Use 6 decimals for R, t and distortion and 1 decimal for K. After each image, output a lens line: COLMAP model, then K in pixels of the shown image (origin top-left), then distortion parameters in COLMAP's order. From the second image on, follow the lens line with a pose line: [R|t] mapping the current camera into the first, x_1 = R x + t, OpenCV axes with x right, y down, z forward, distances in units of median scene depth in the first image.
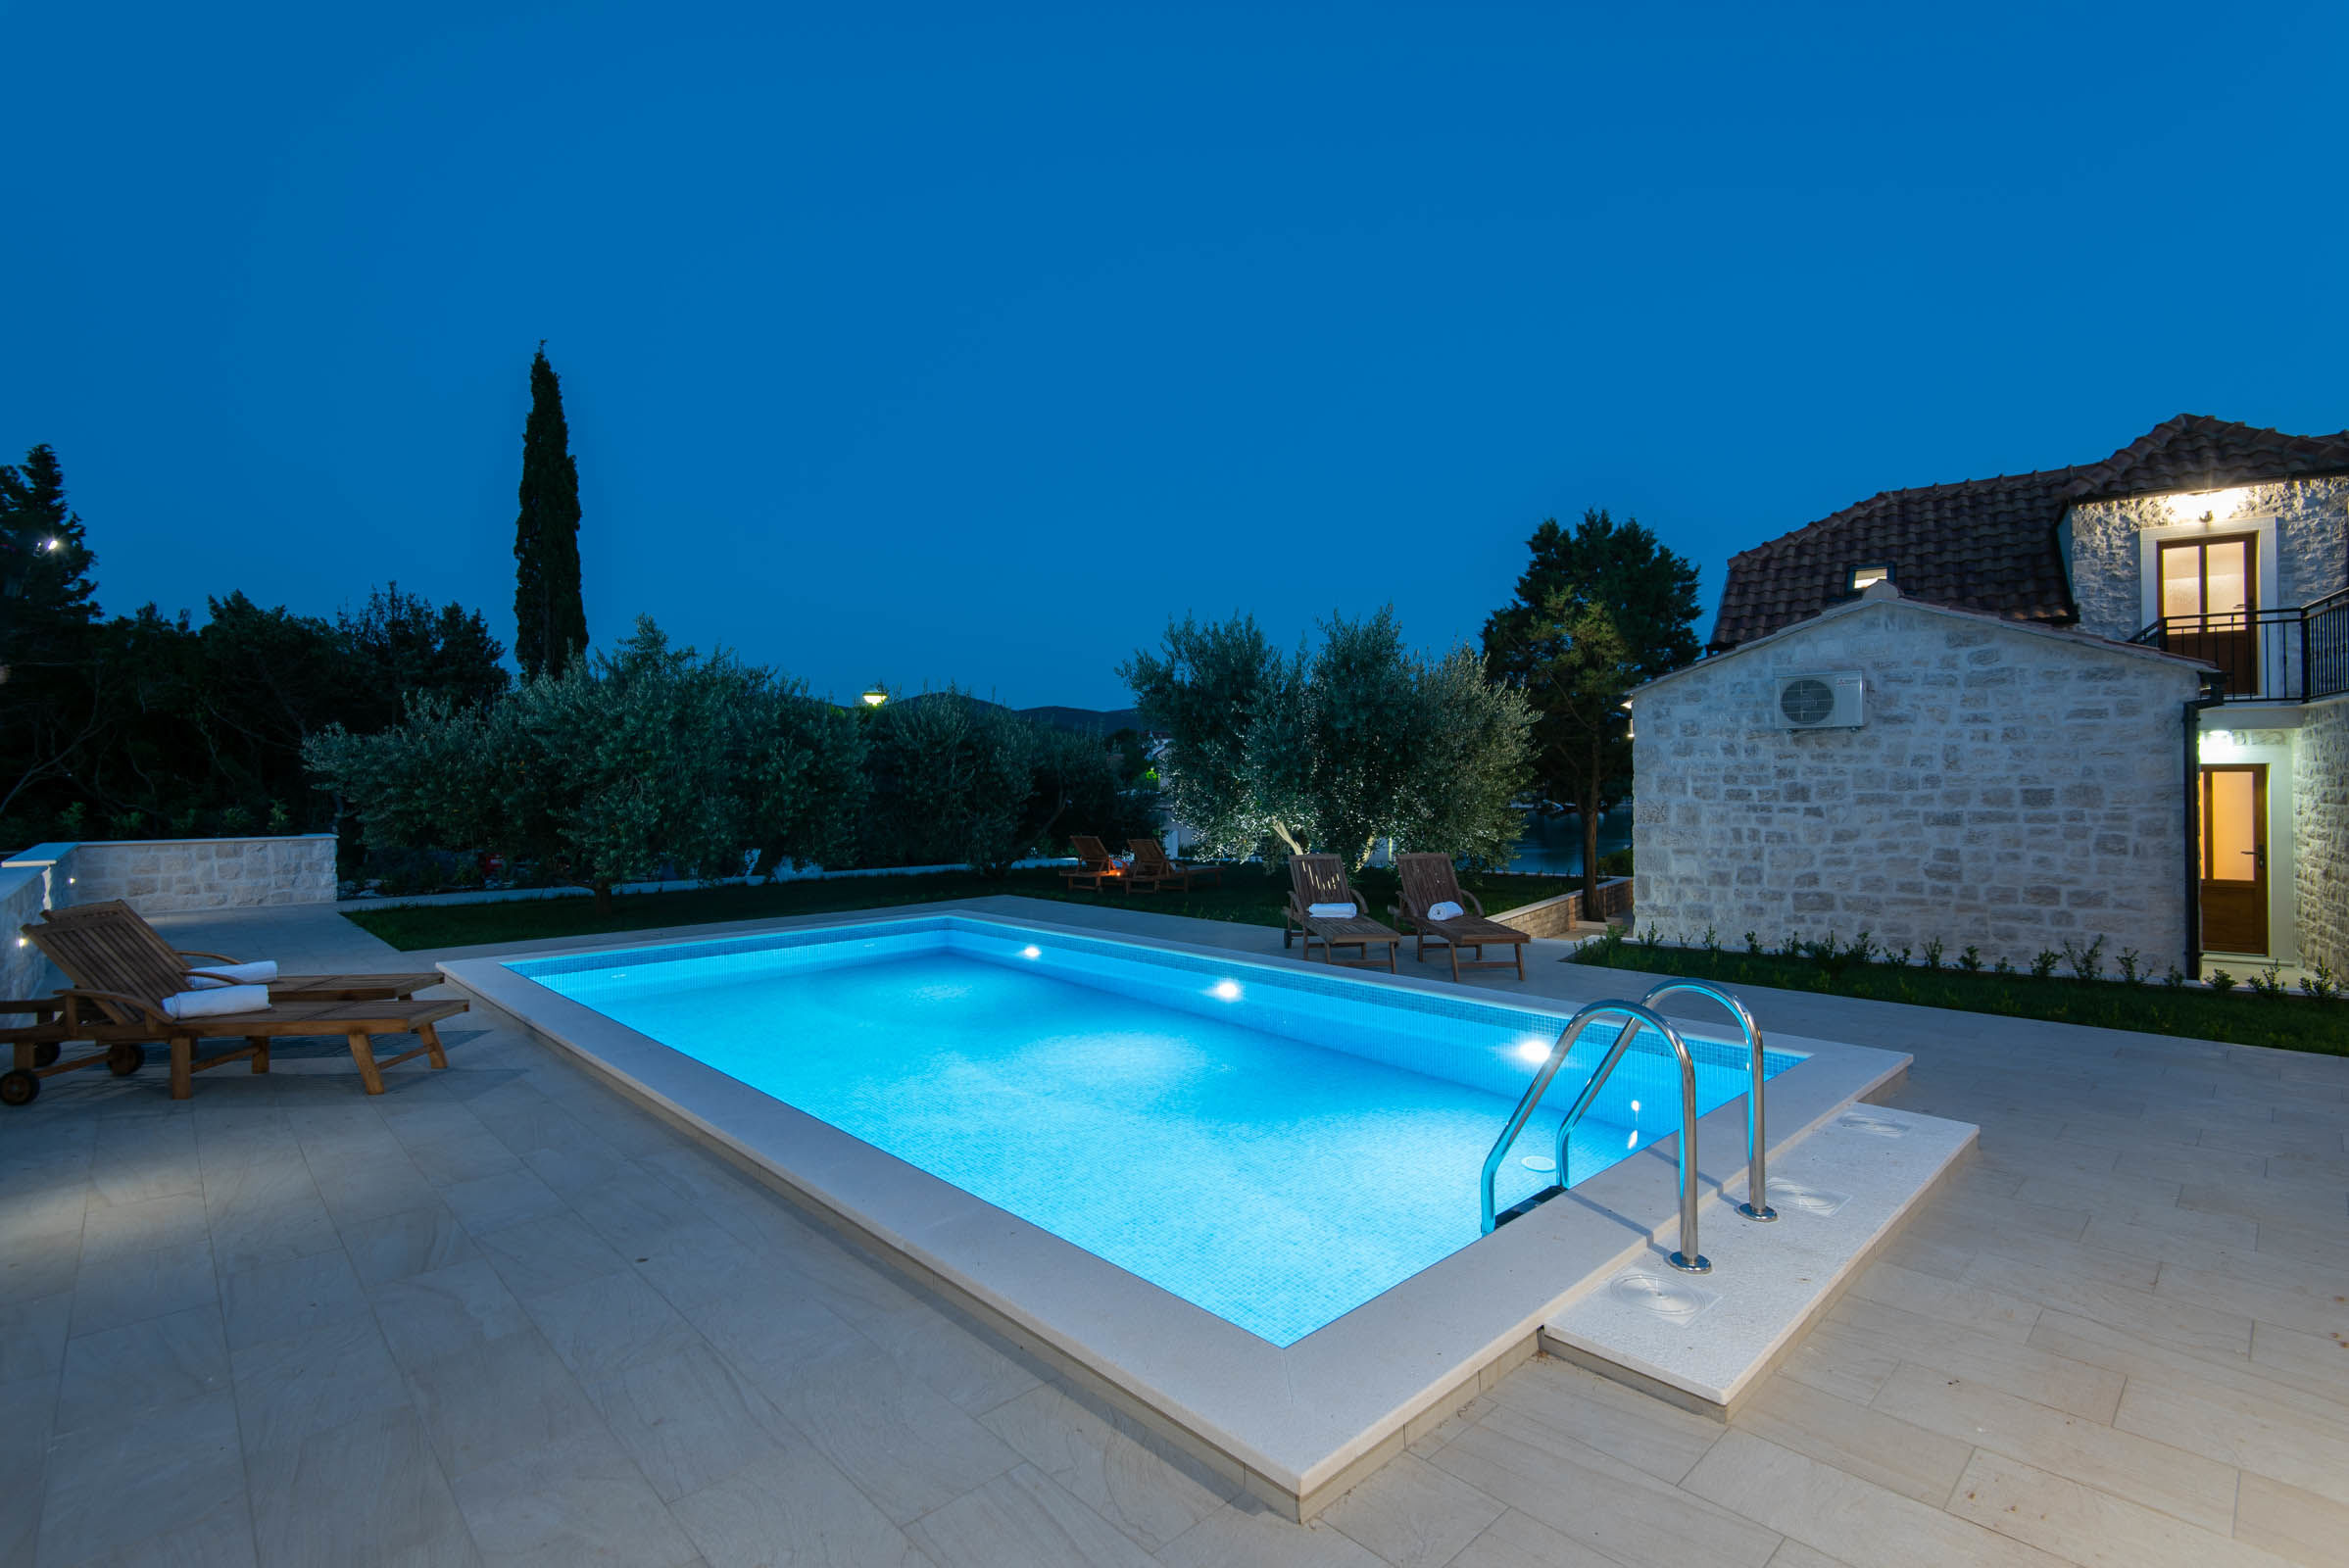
lens RADIAL K [[1076.2, 0, 1197.2], [0, 1076.2, 800.1], [0, 0, 1]] dist [0.010359, -0.004021]
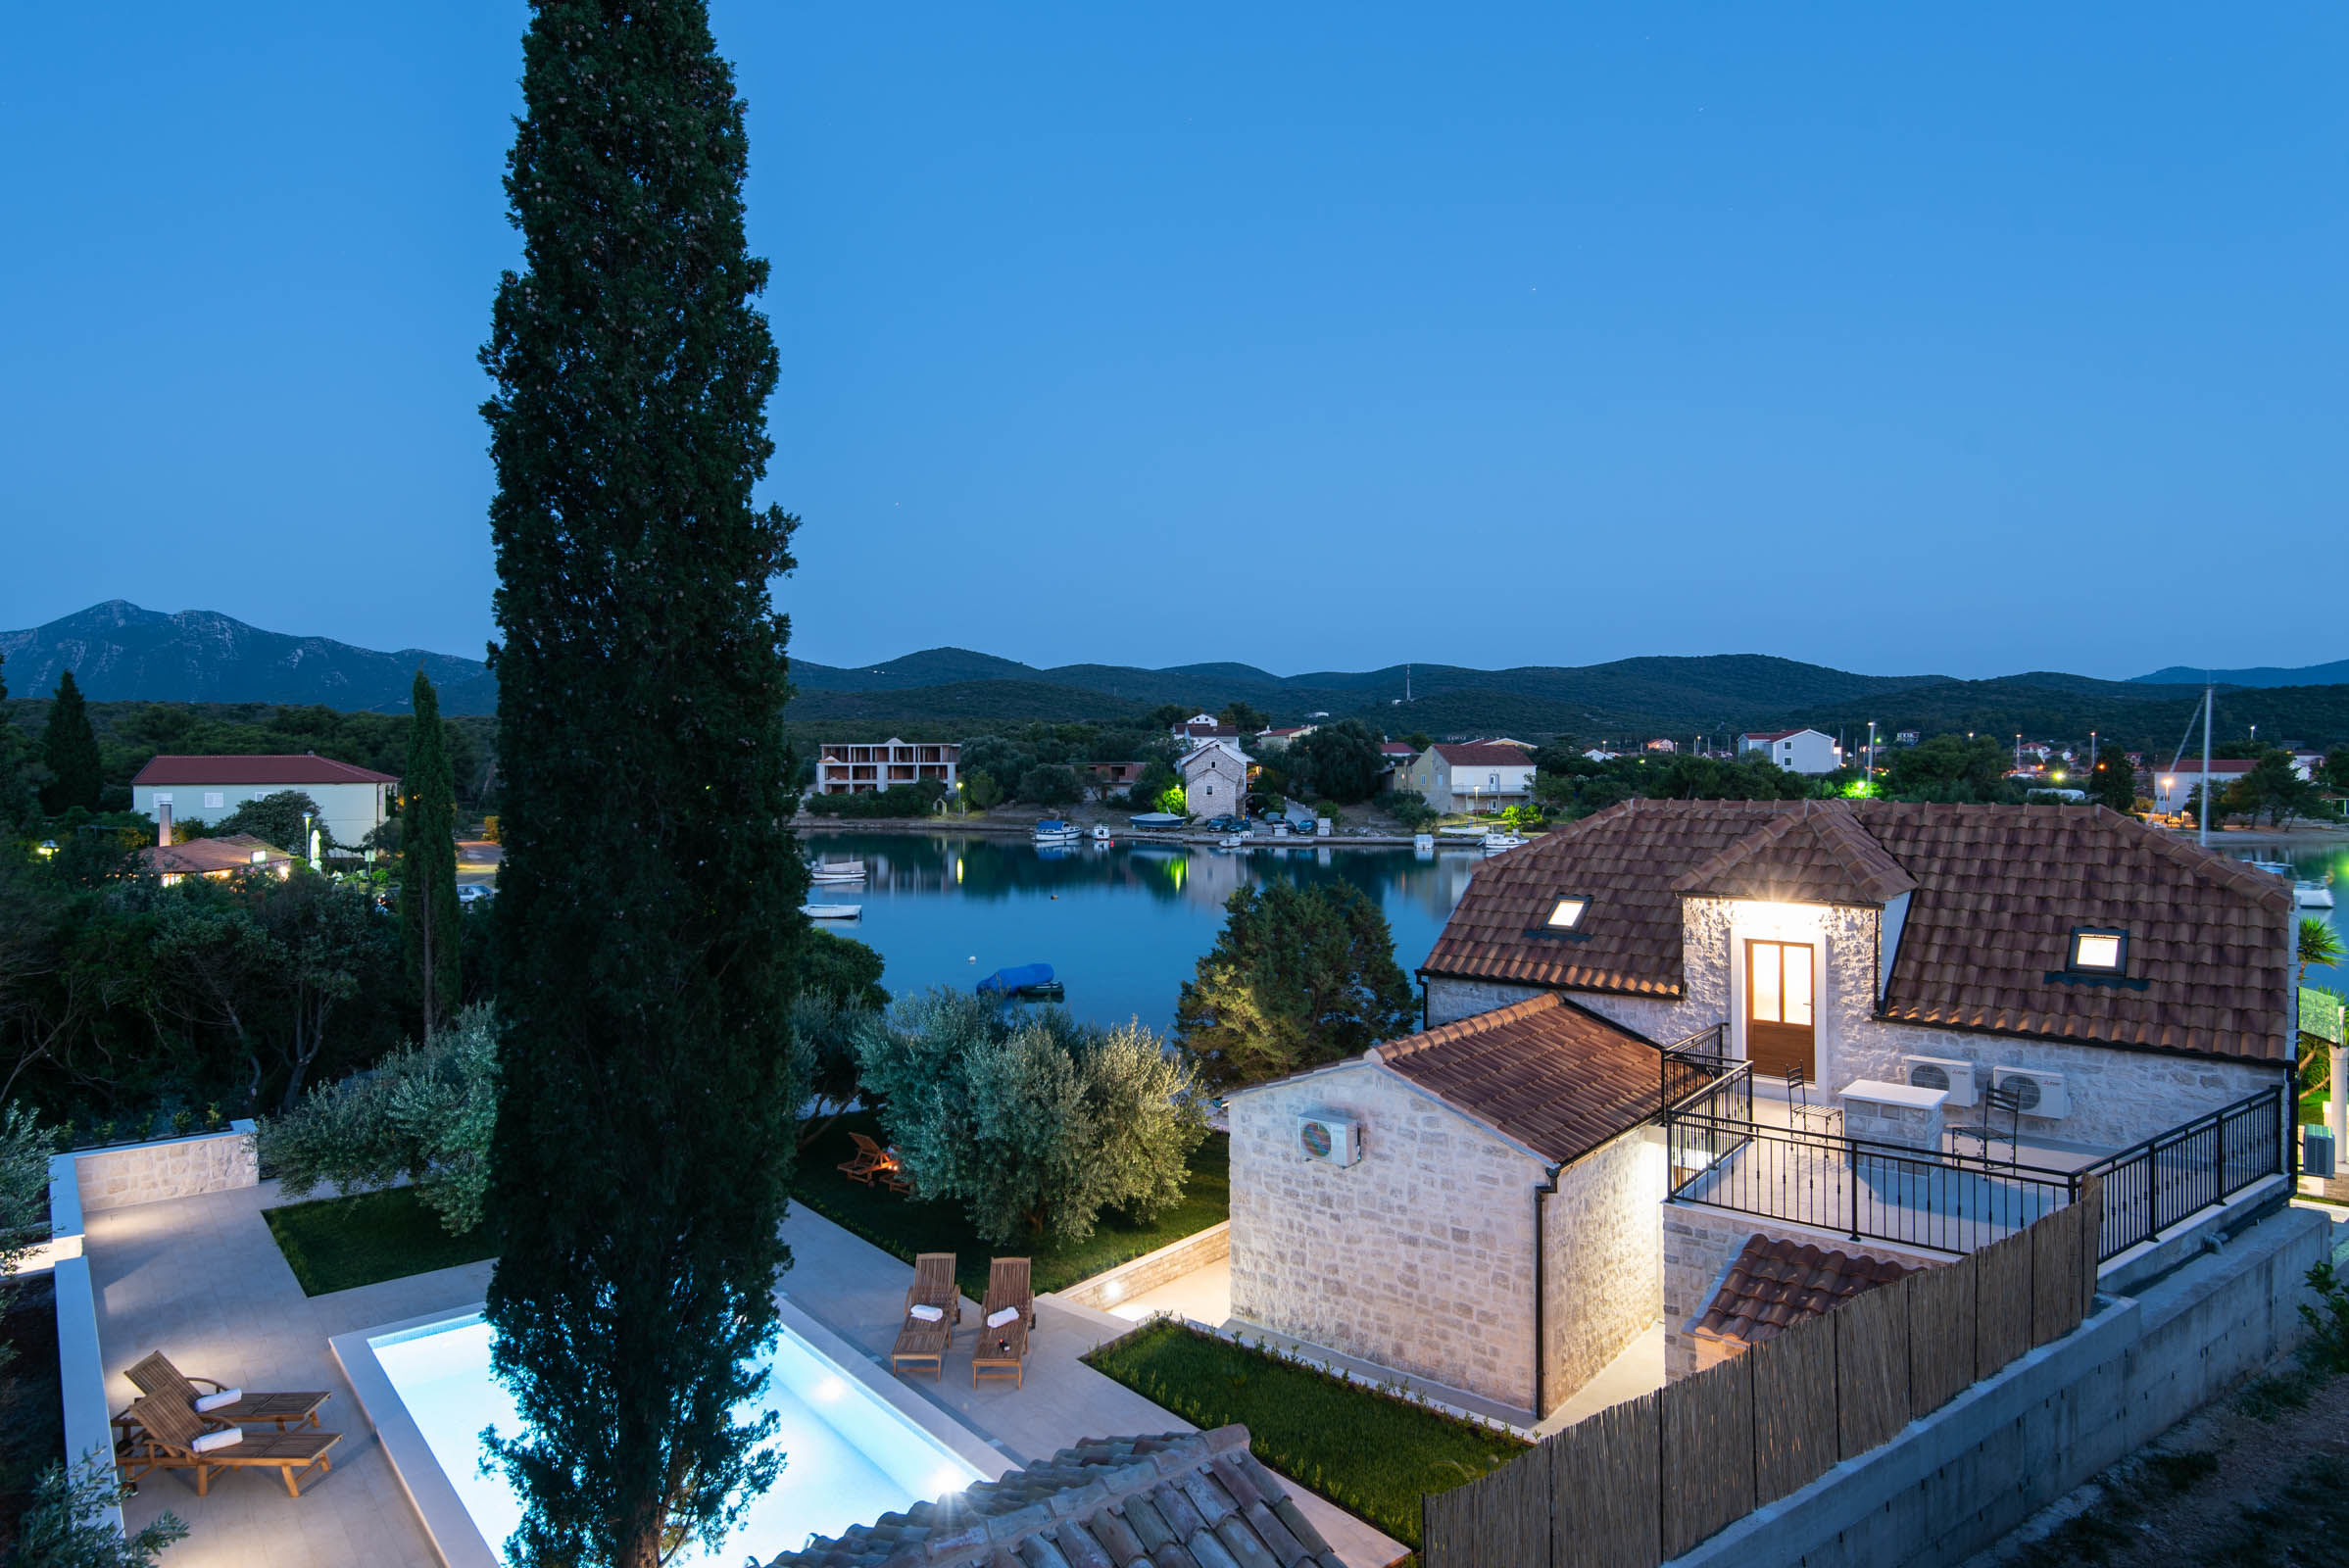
lens RADIAL K [[1458.0, 0, 1153.7], [0, 1458.0, 773.0], [0, 0, 1]] dist [0.033978, -0.003921]
pose [[0.993600, 0.002378, -0.112931, 0.555130], [-0.000193, 0.999813, 0.019357, -0.554411], [0.112956, -0.019212, 0.993414, -0.749397]]
